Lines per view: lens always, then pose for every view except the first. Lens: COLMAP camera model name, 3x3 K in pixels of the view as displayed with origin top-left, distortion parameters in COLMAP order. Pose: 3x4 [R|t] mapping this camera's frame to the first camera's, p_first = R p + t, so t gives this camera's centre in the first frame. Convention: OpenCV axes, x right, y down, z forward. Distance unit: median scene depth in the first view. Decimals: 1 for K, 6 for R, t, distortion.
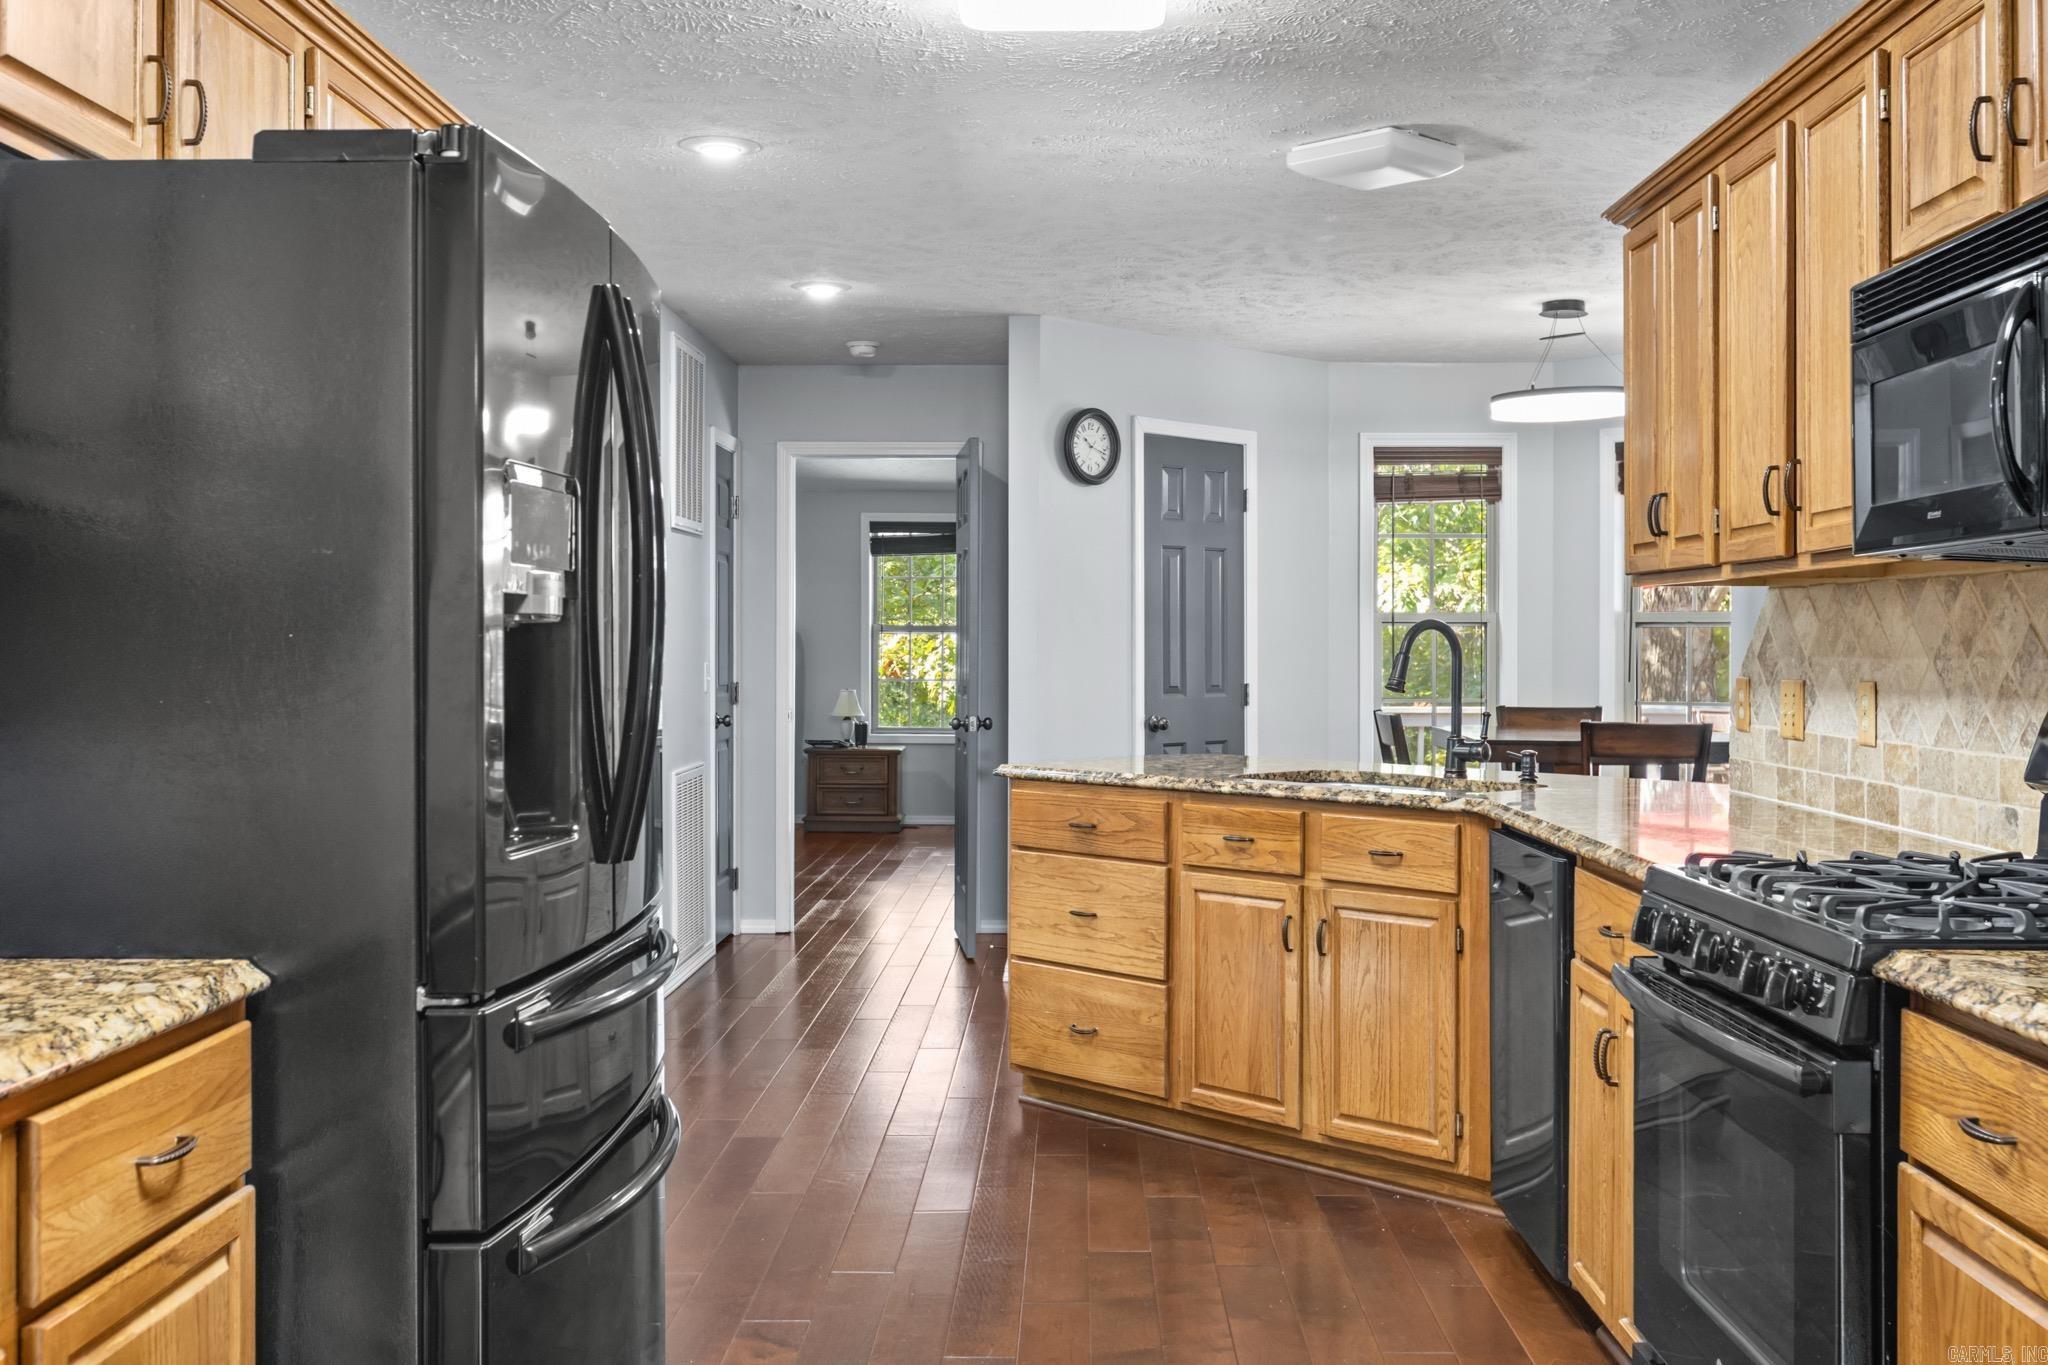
lens RADIAL K [[1969.3, 0, 1026.3], [0, 1969.3, 657.0], [0, 0, 1]] dist [0.008522, -0.025177]
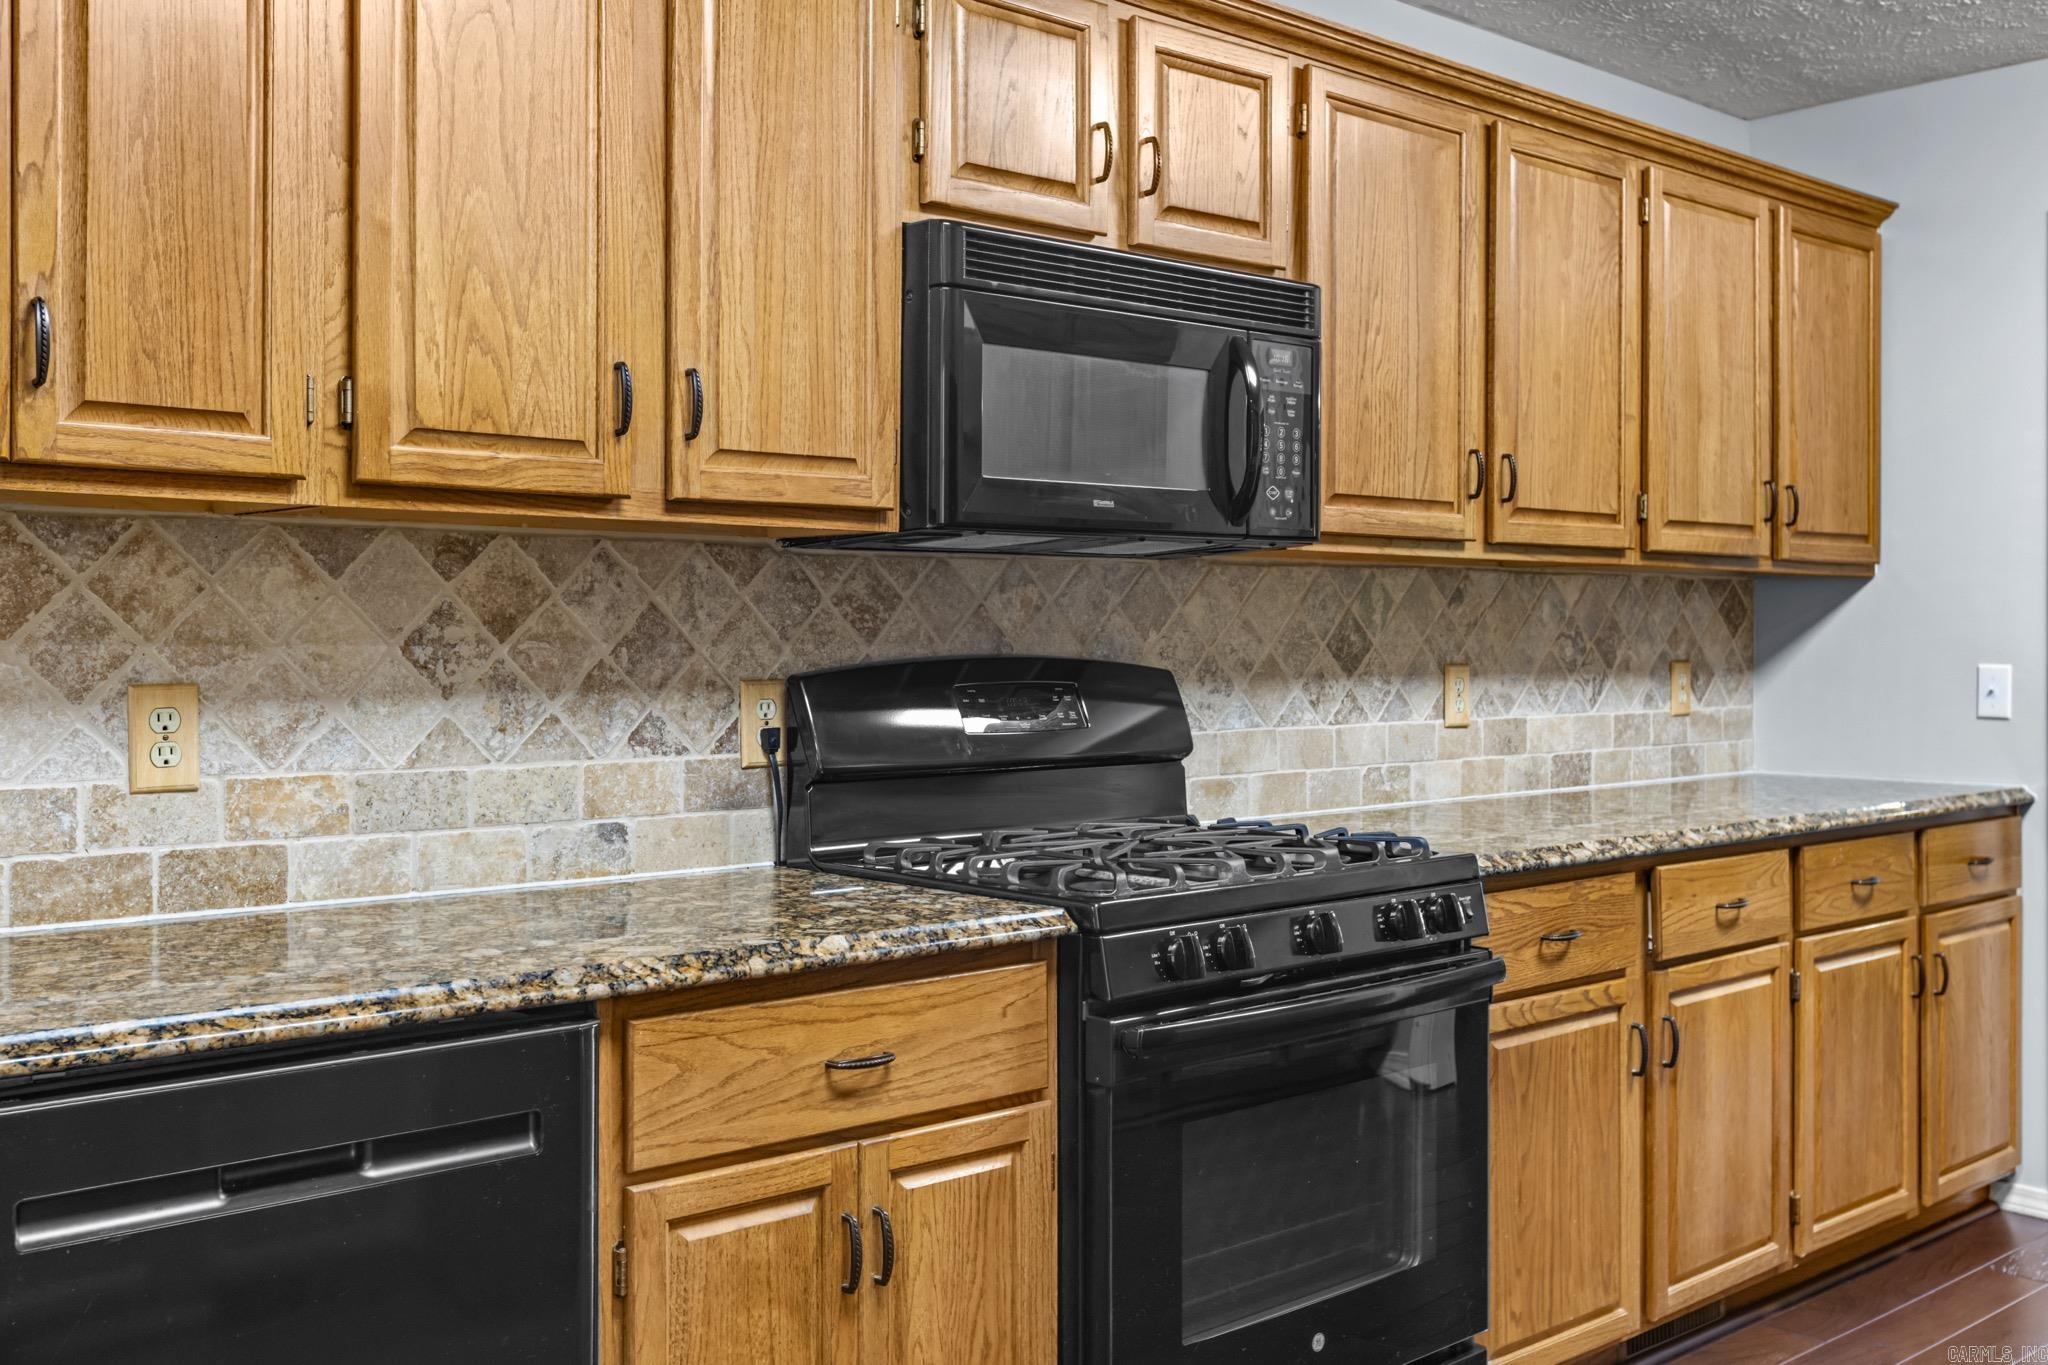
lens RADIAL K [[1969.3, 0, 1026.3], [0, 1969.3, 657.0], [0, 0, 1]] dist [0.008522, -0.025177]
pose [[-0.685567, -0.009159, 0.727952, -0.221291], [0.001605, 0.999899, 0.014092, -0.004561], [-0.728008, 0.010830, -0.685483, 1.415903]]
